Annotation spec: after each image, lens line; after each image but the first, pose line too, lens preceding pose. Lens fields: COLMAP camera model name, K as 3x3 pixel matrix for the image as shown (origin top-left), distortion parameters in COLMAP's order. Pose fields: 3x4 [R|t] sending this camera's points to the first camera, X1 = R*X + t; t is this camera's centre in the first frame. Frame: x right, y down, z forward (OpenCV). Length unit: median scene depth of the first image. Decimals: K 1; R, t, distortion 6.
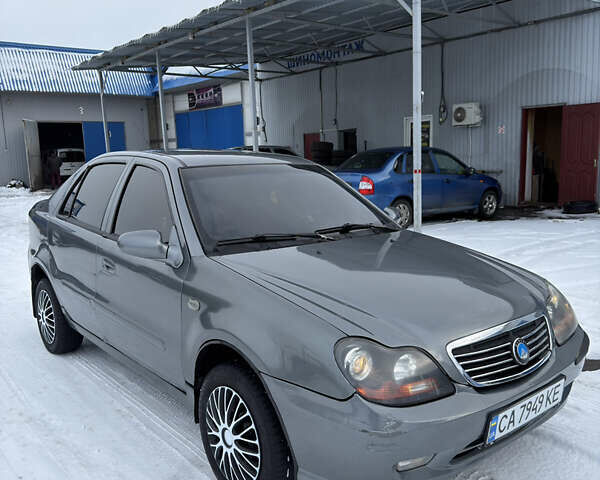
lens RADIAL K [[559.2, 0, 300.0], [0, 559.2, 240.0], [0, 0, 1]] dist [0.151321, -0.310898]
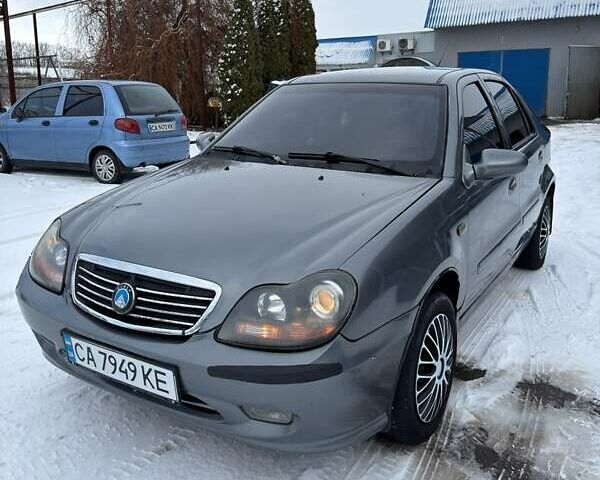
lens RADIAL K [[555.9, 0, 301.5], [0, 555.9, 192.5], [0, 0, 1]] dist [0.152307, -0.314424]
pose [[0.327753, 0.192683, -0.924906, 1.083871], [-0.146368, 0.977517, 0.151776, -0.114941], [0.933356, 0.085632, 0.348587, 0.823656]]
